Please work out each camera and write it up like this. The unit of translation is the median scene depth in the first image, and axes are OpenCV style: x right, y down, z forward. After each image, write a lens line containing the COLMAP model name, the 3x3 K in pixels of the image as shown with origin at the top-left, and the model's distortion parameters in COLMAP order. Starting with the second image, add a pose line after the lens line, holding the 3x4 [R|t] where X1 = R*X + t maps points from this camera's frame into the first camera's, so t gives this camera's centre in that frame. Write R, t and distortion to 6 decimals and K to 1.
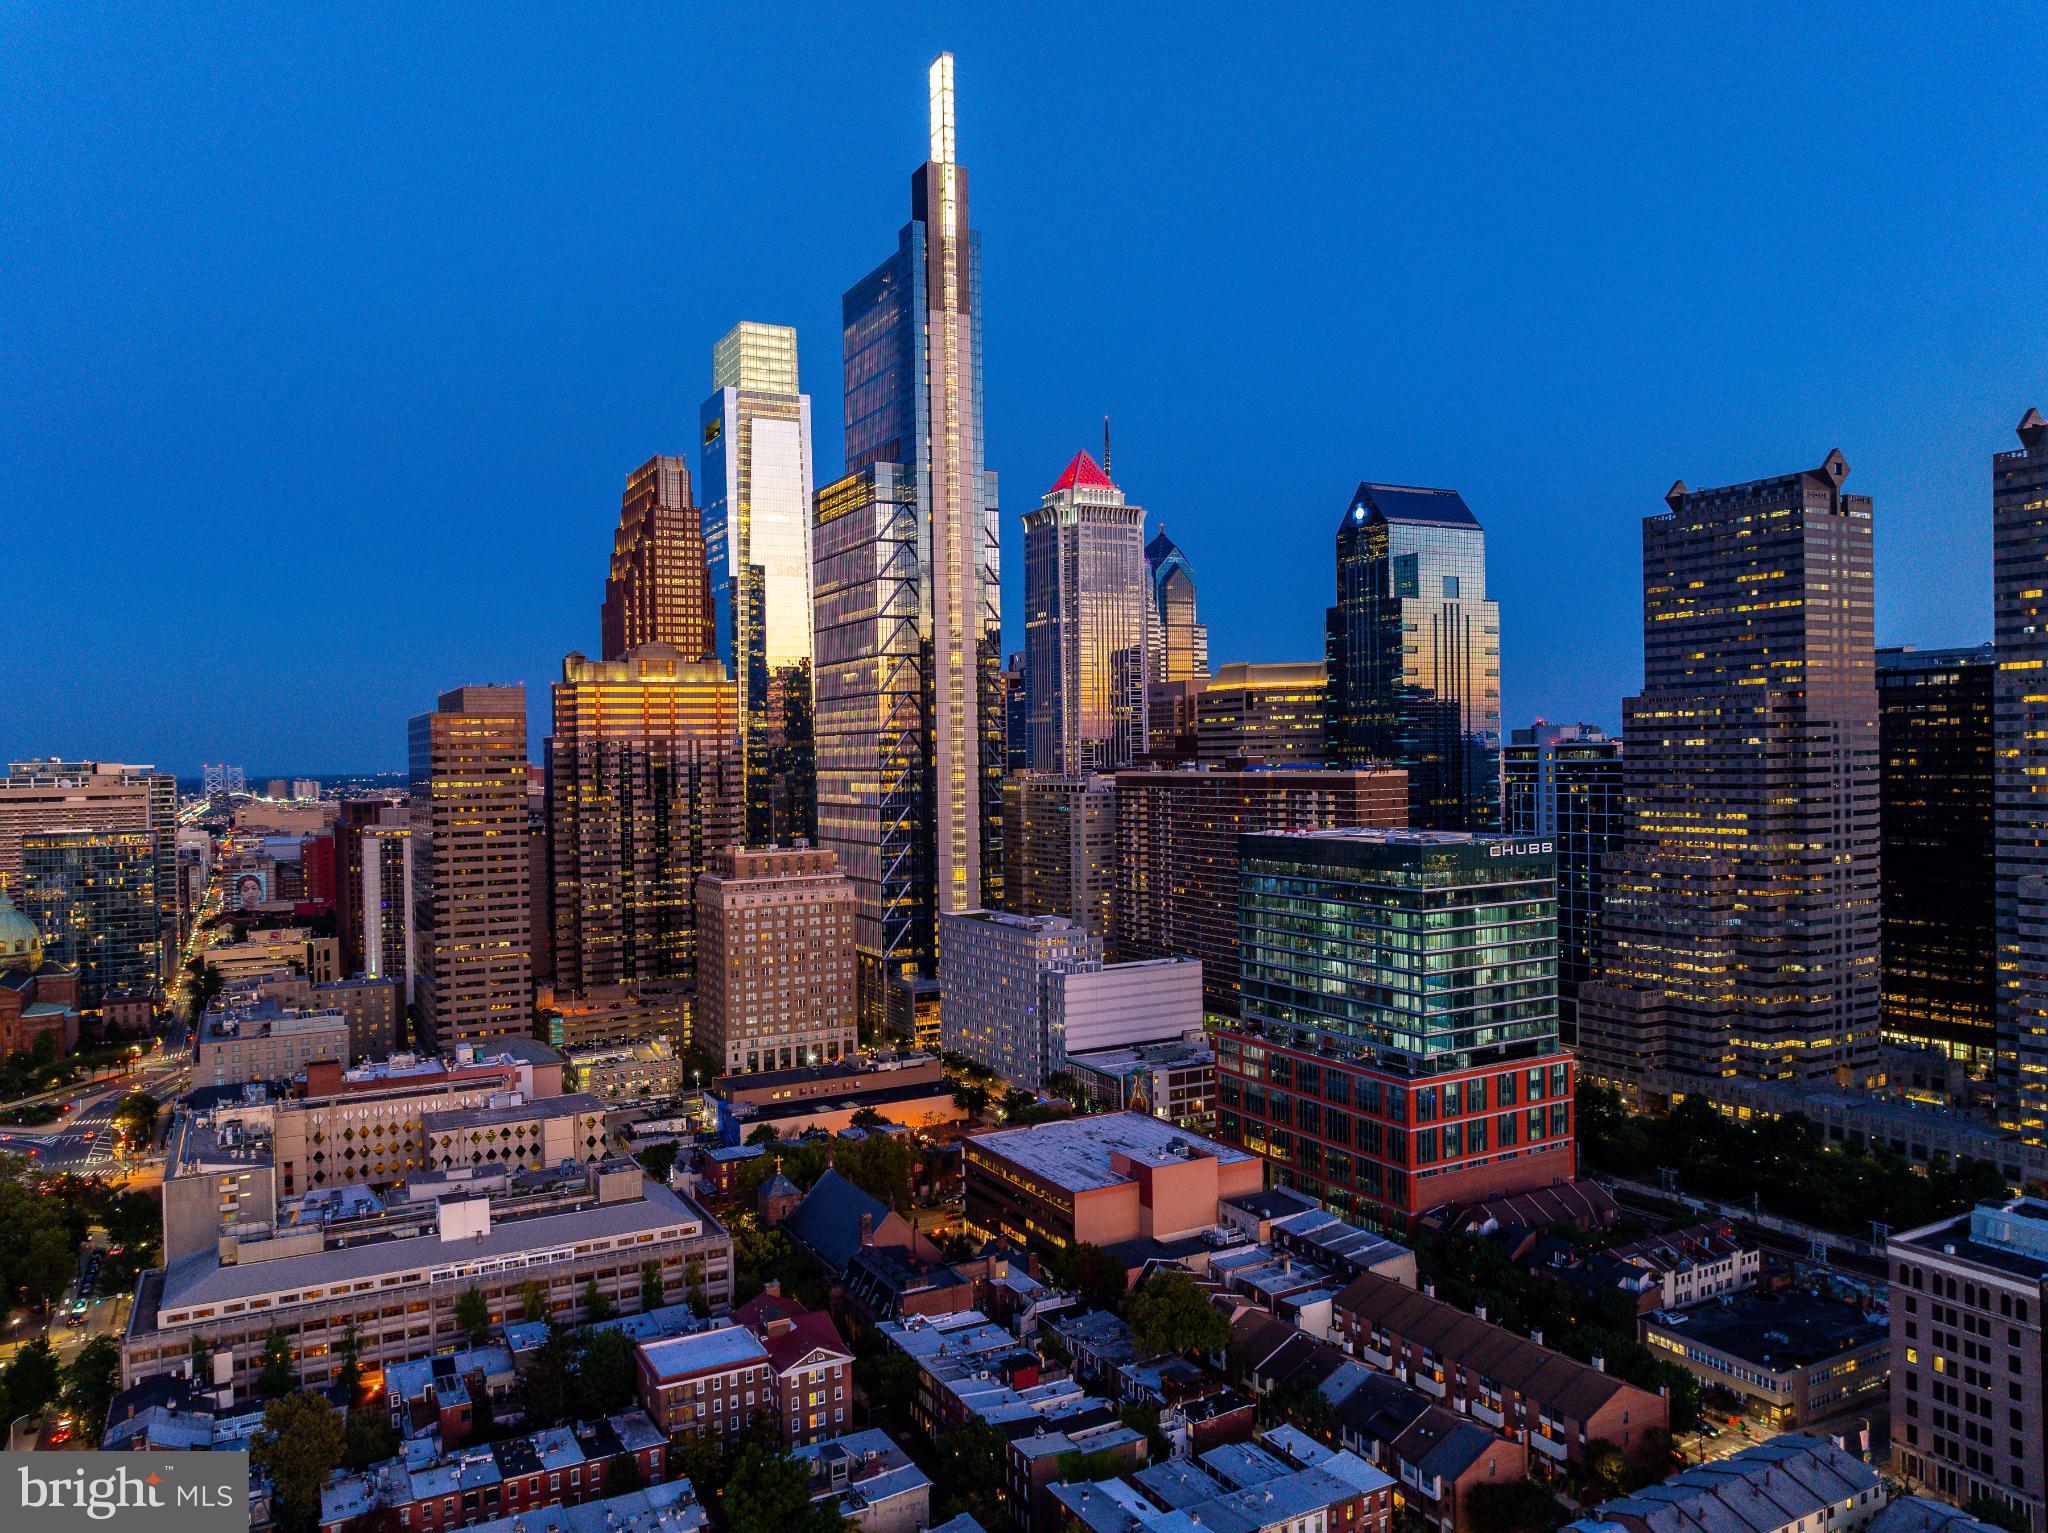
lens RADIAL K [[1446.1, 0, 1023.0], [0, 1446.1, 767.1], [0, 0, 1]] dist [-0.031100, 0.004036]
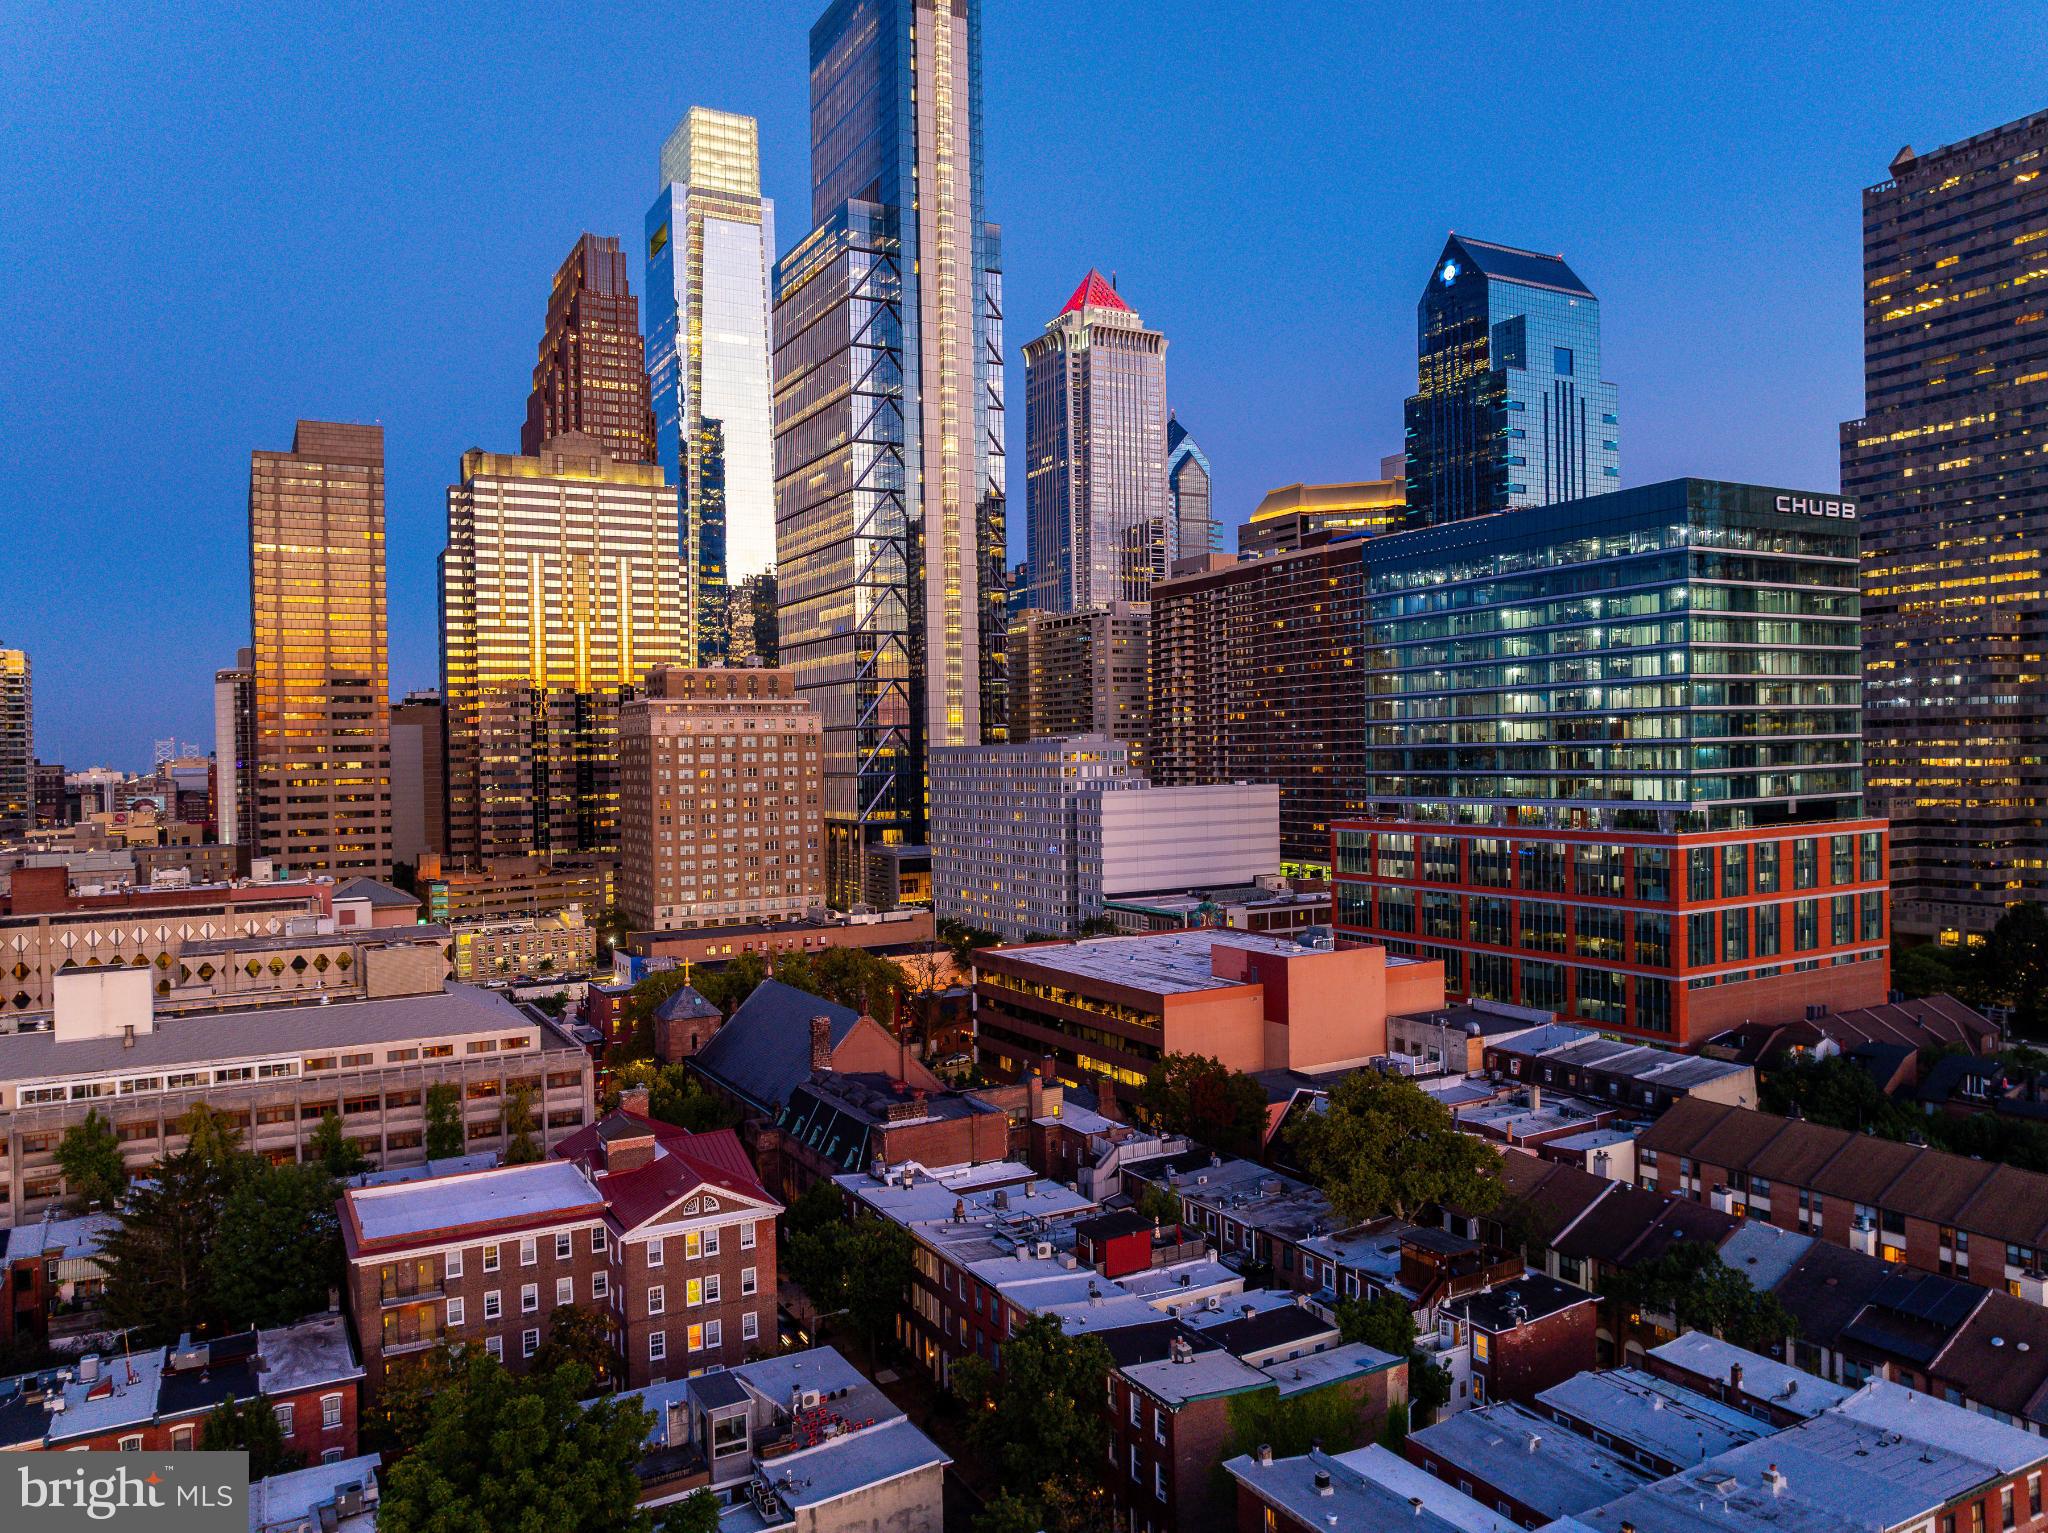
lens RADIAL K [[1446.1, 0, 1023.7], [0, 1446.1, 774.3], [0, 0, 1]] dist [-0.031100, 0.004036]
pose [[0.999913, -0.001857, 0.013040, -0.021315], [0.001784, 0.999983, 0.005619, 0.133620], [-0.013051, -0.005595, 0.999899, 0.262346]]
